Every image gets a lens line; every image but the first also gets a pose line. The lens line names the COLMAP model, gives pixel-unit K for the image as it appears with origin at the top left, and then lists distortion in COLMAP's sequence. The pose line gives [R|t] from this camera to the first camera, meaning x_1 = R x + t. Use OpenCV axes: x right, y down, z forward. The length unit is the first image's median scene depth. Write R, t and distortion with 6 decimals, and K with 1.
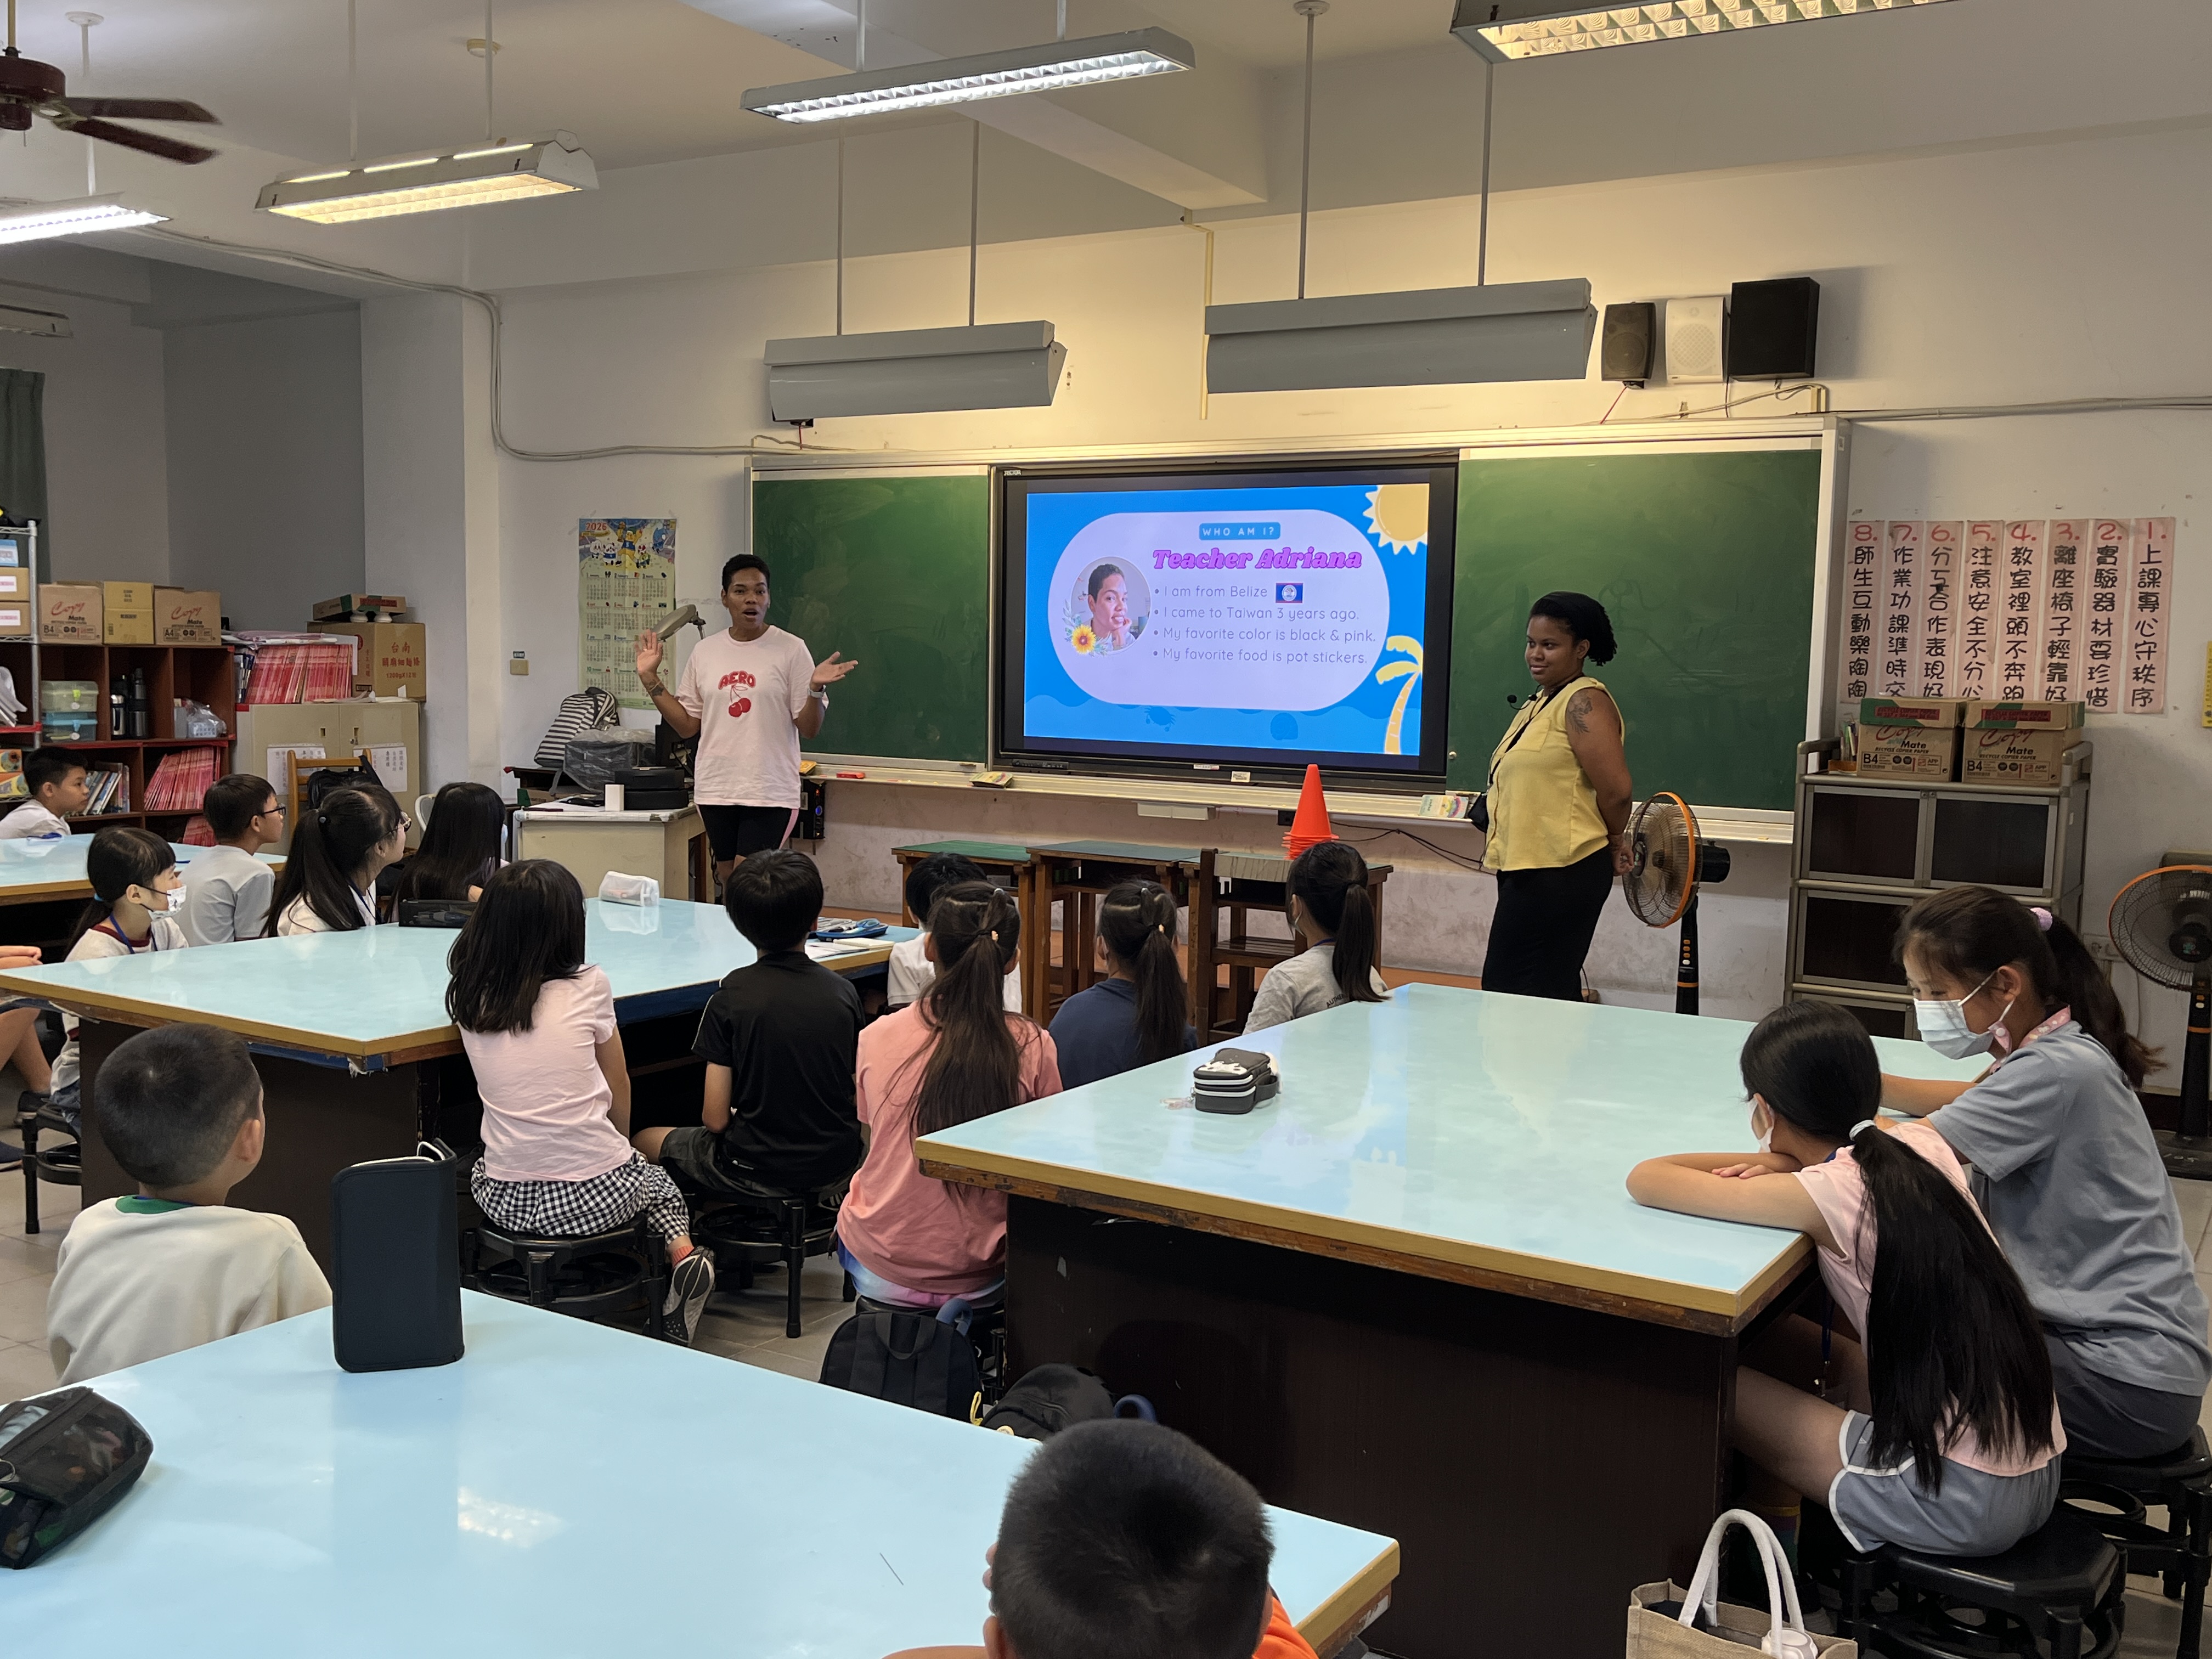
lens RADIAL K [[2055.0, 0, 1106.1], [0, 2055.0, 838.0], [0, 0, 1]] dist [0.024287, 0.000000]
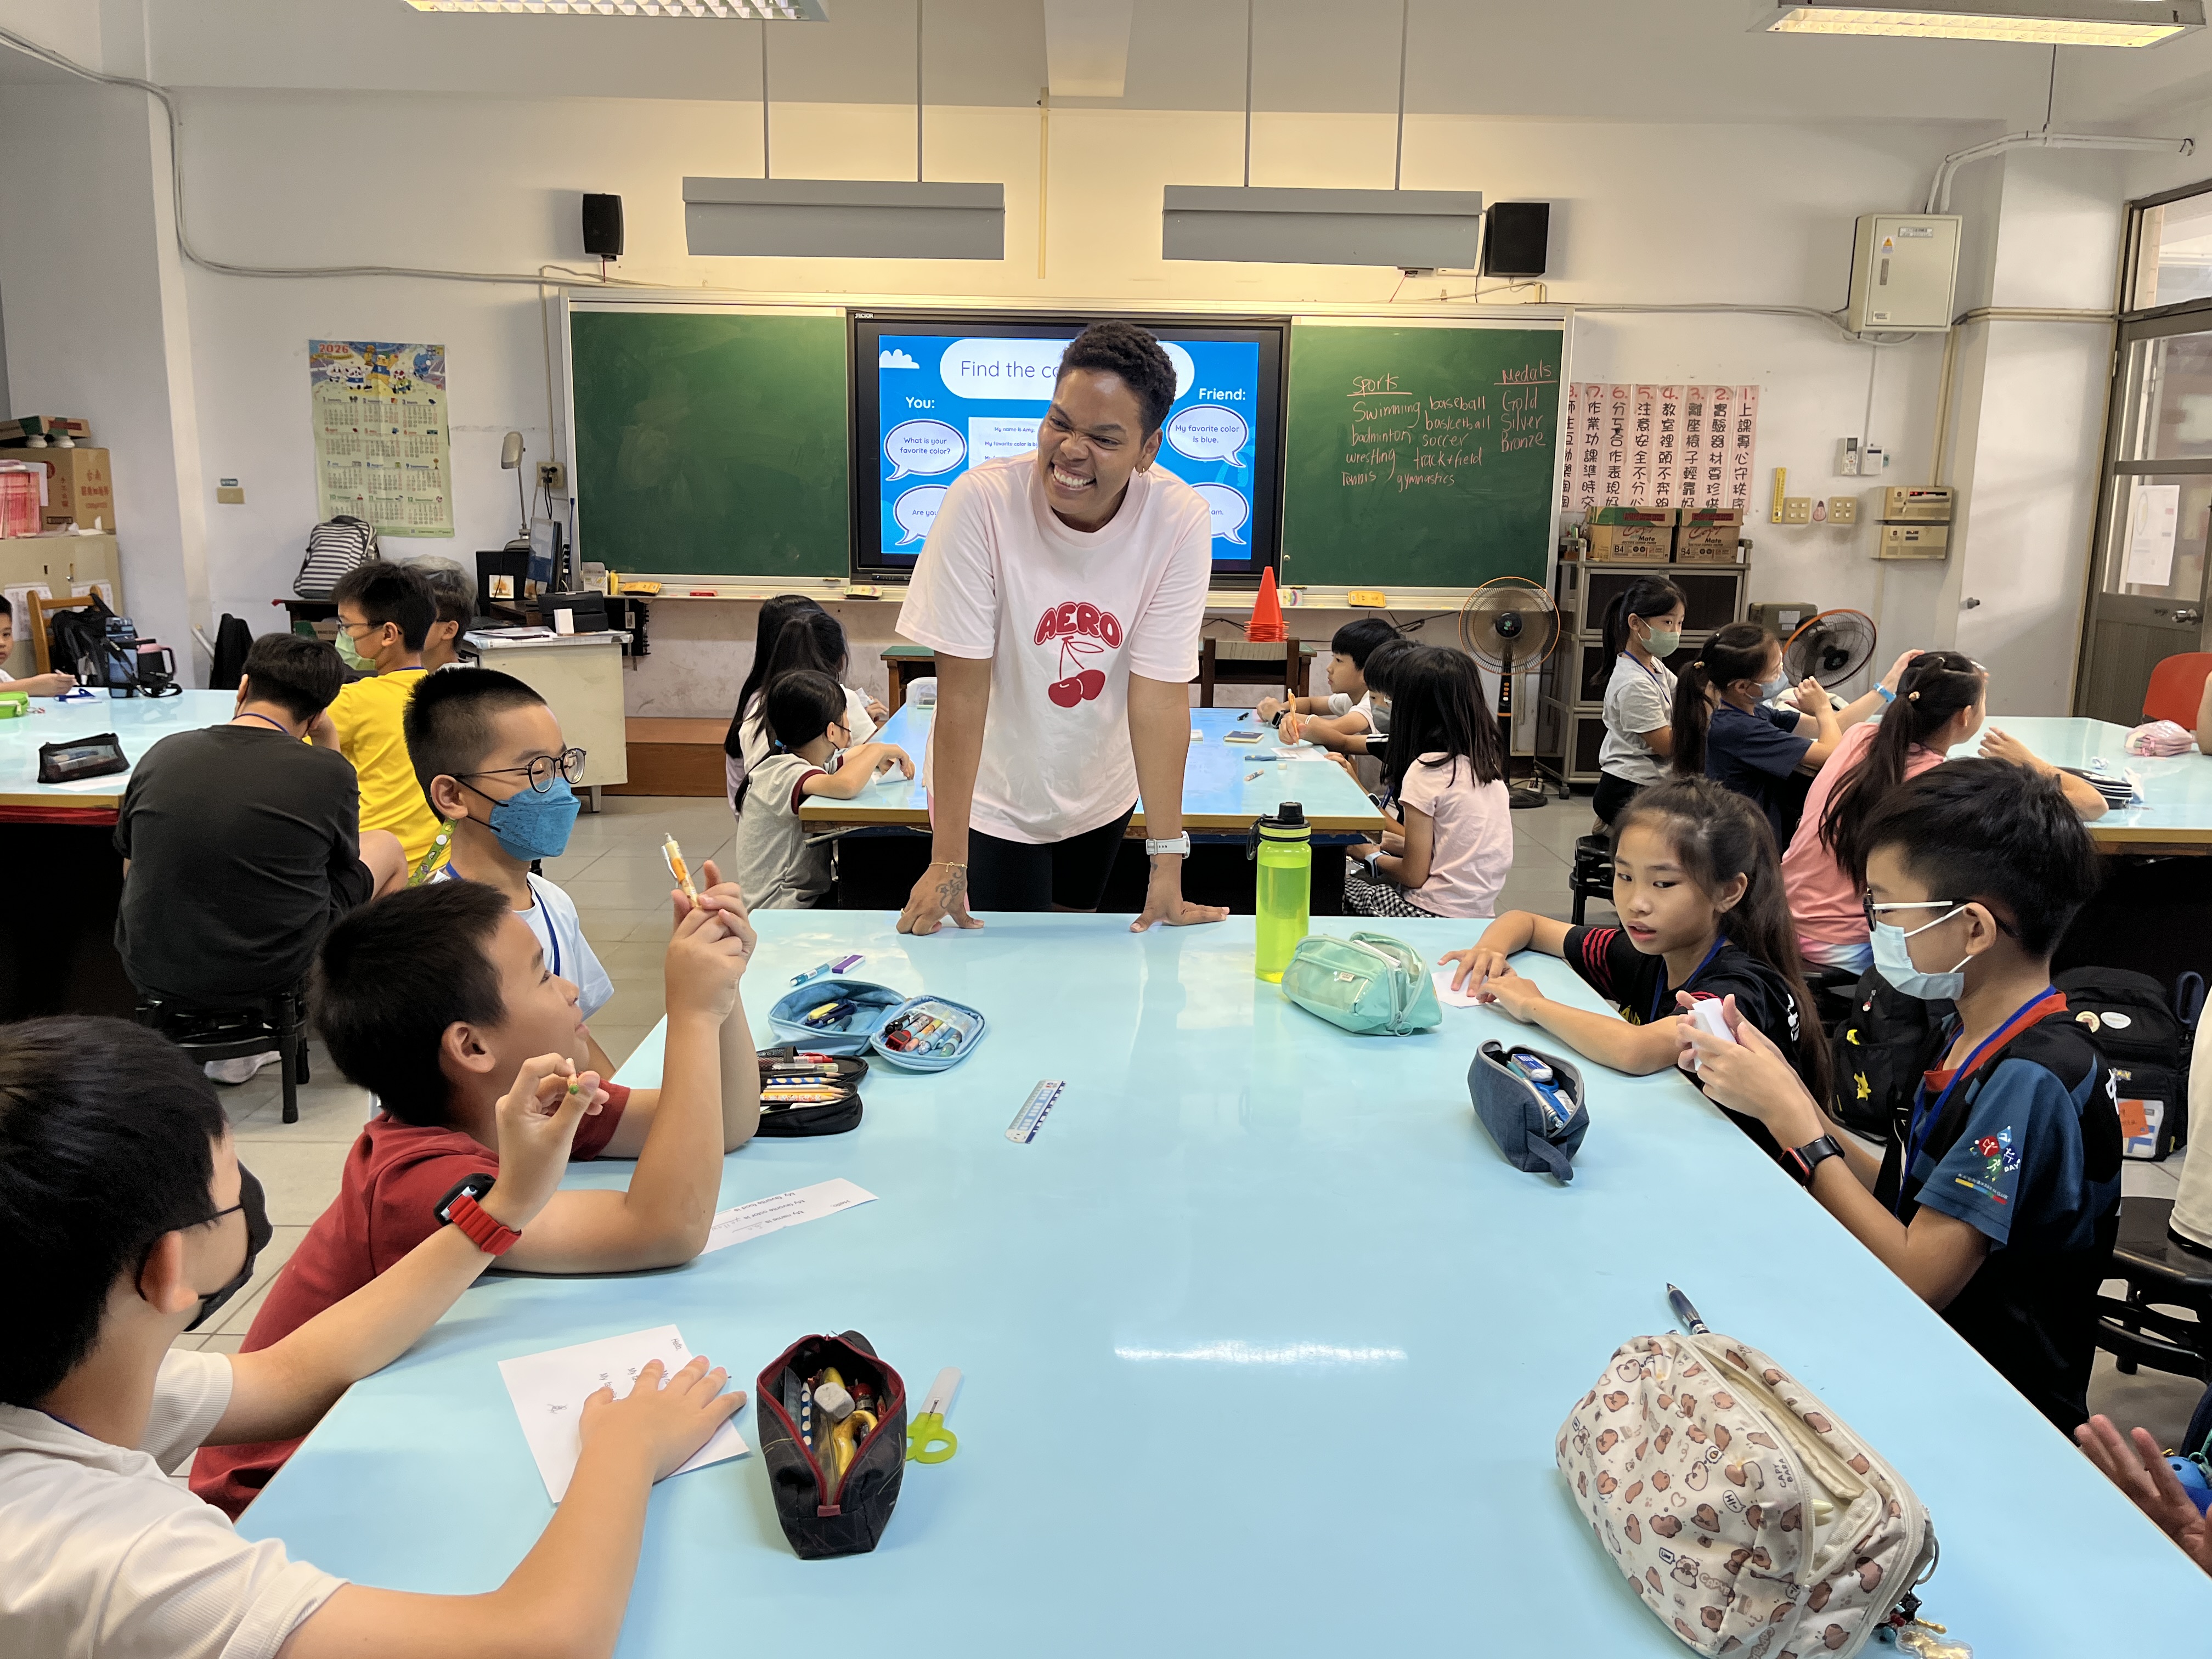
lens RADIAL K [[1684.6, 0, 1107.1], [0, 1684.6, 818.9], [0, 0, 1]] dist [0.022031, -0.014697]
pose [[0.846148, -0.108309, 0.521826, -0.510958], [0.051896, 0.991223, 0.121586, -0.011589], [-0.530415, -0.075799, 0.844343, 0.145697]]
